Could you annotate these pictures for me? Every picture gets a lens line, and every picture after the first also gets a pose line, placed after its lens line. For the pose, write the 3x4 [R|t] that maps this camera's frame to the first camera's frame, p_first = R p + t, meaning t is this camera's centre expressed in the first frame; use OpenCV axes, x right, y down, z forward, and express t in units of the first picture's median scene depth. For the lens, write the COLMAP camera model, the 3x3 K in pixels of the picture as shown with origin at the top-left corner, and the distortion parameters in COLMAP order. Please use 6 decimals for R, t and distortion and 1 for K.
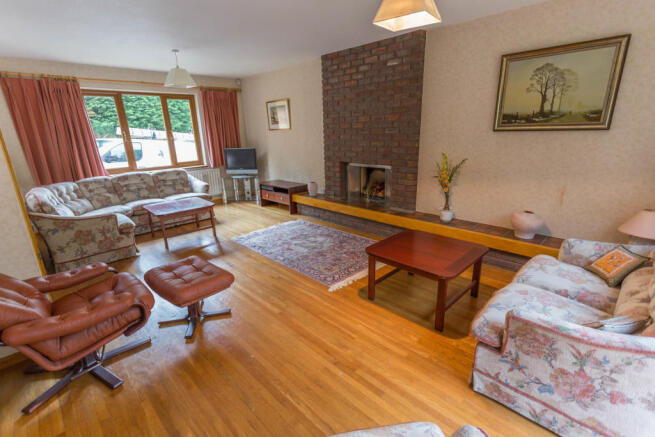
lens RADIAL K [[306.8, 0, 327.5], [0, 306.8, 218.5], [0, 0, 1]] dist [0.001521, 0.000206]
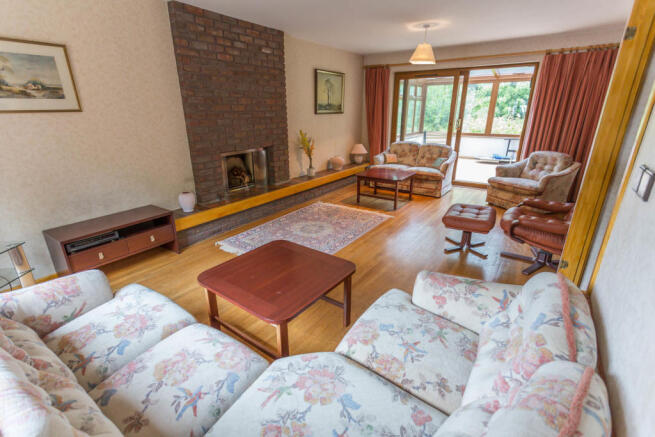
lens RADIAL K [[323.4, 0, 326.9], [0, 323.4, 226.8], [0, 0, 1]] dist [0.000510, 0.000074]
pose [[-0.195519, -0.317413, 0.927912, -1.041234], [0.278129, 0.889379, 0.362836, -0.291726], [-0.940434, 0.329020, -0.085609, 1.046183]]
